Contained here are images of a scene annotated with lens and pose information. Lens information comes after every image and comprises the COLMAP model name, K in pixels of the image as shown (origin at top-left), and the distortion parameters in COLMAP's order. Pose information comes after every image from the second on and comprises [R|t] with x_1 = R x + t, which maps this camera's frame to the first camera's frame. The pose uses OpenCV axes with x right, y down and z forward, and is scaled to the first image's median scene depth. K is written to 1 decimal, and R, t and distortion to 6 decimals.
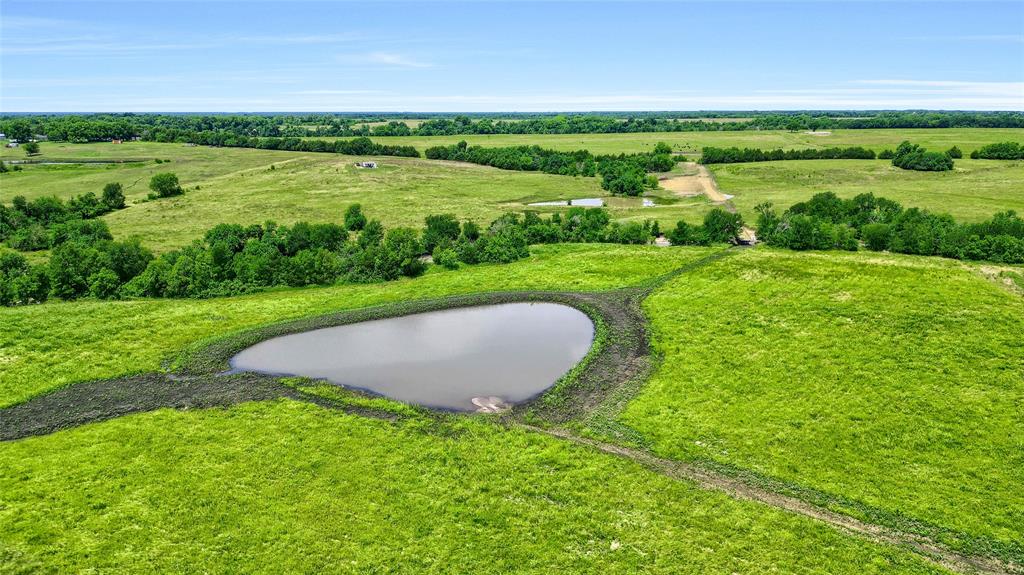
lens RADIAL K [[750.2, 0, 512.5], [0, 750.2, 274.1], [0, 0, 1]] dist [0.120733, -0.141040]
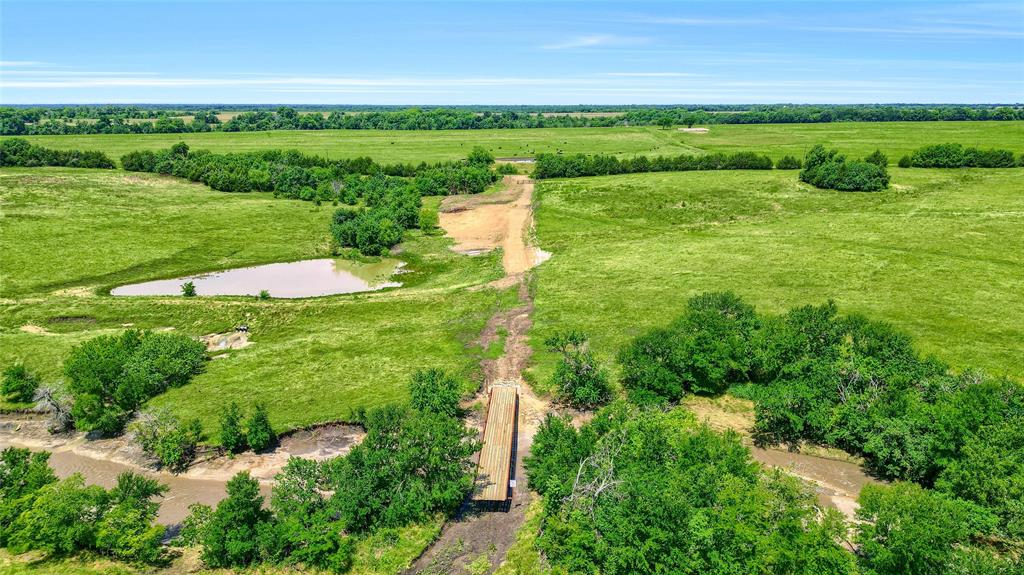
lens RADIAL K [[750.2, 0, 512.5], [0, 750.2, 274.1], [0, 0, 1]] dist [0.120733, -0.141040]
pose [[0.989667, -0.031859, 0.139799, 0.136121], [0.030773, 0.999477, 0.009926, -0.068451], [-0.140042, -0.005521, 0.990130, 0.340841]]
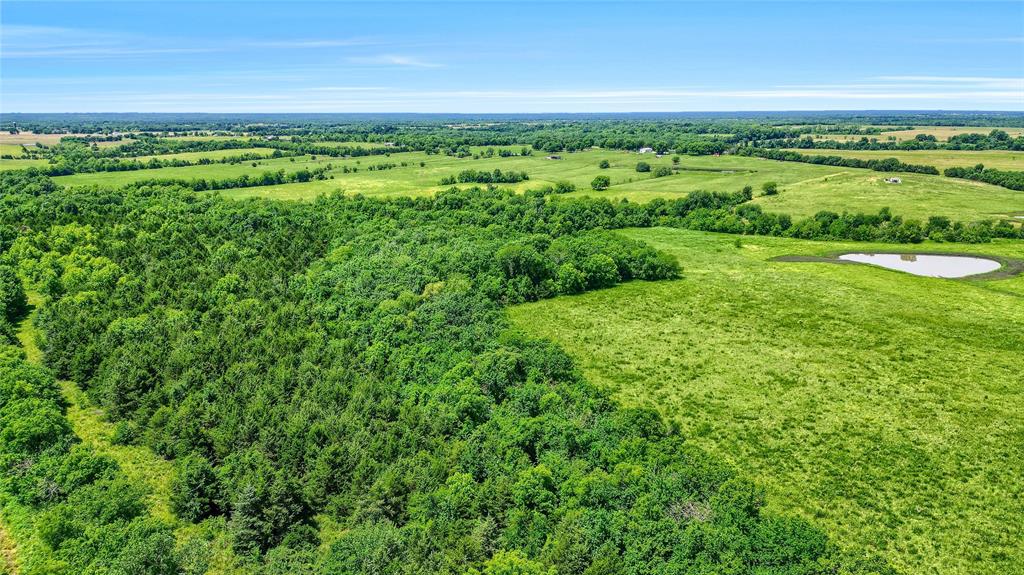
lens RADIAL K [[742.5, 0, 516.9], [0, 742.5, 287.7], [0, 0, 1]] dist [0.099035, -0.078677]
pose [[0.805386, 0.148461, -0.573857, 0.080094], [-0.135630, 0.988598, 0.065407, 0.054531], [0.577024, 0.025154, 0.816339, -0.534276]]
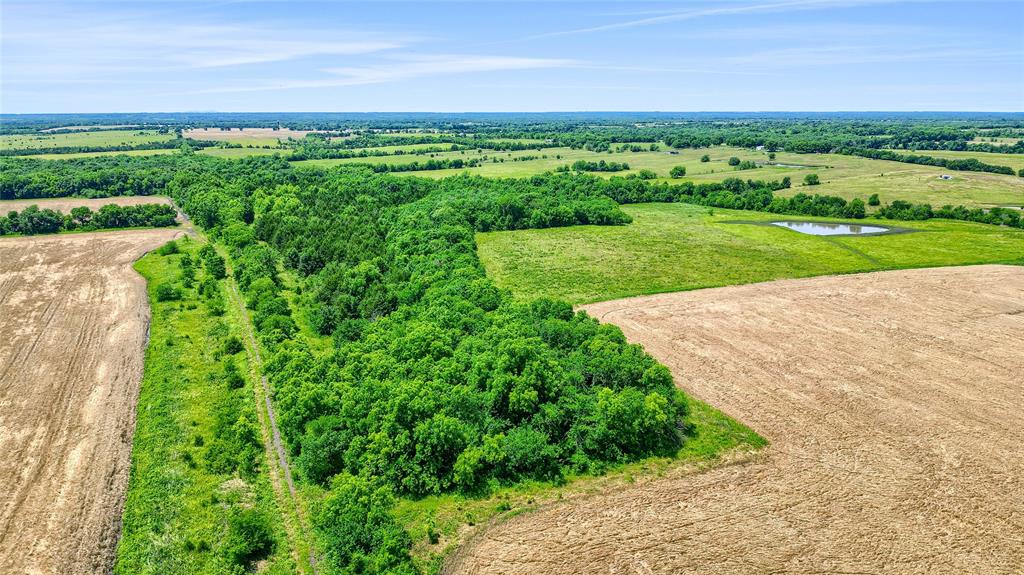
lens RADIAL K [[750.2, 0, 512.5], [0, 750.2, 274.1], [0, 0, 1]] dist [0.120733, -0.141040]
pose [[0.608469, 0.183611, -0.772044, 0.497875], [-0.179663, 0.979478, 0.091347, 0.067018], [0.772972, 0.083126, 0.628970, -0.658992]]
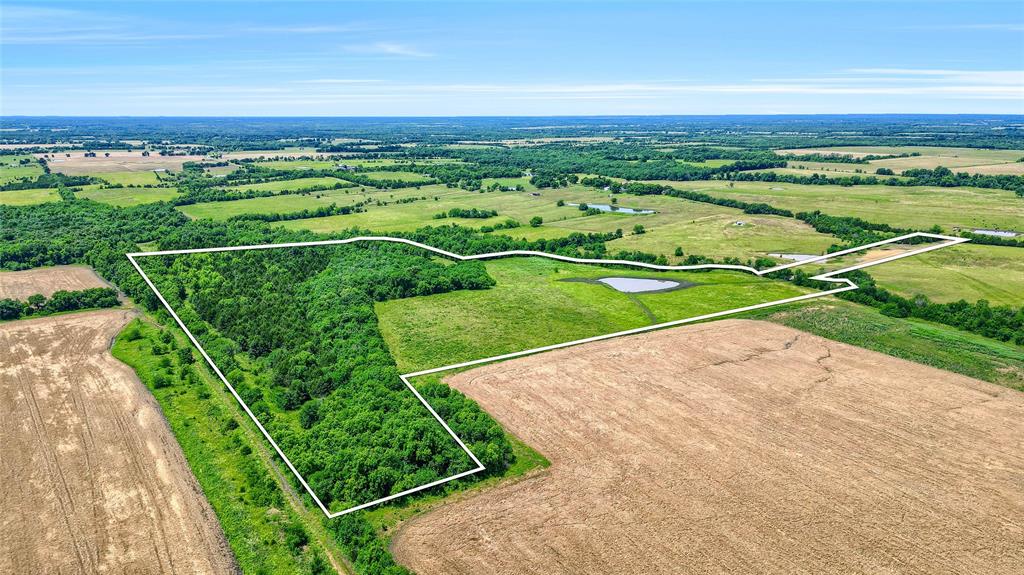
lens RADIAL K [[750.2, 0, 512.5], [0, 750.2, 274.1], [0, 0, 1]] dist [0.120733, -0.141040]
pose [[0.728064, 0.155005, -0.667755, 0.690626], [-0.153665, 0.986214, 0.061385, -0.037901], [0.668064, 0.057919, 0.741846, -0.852489]]
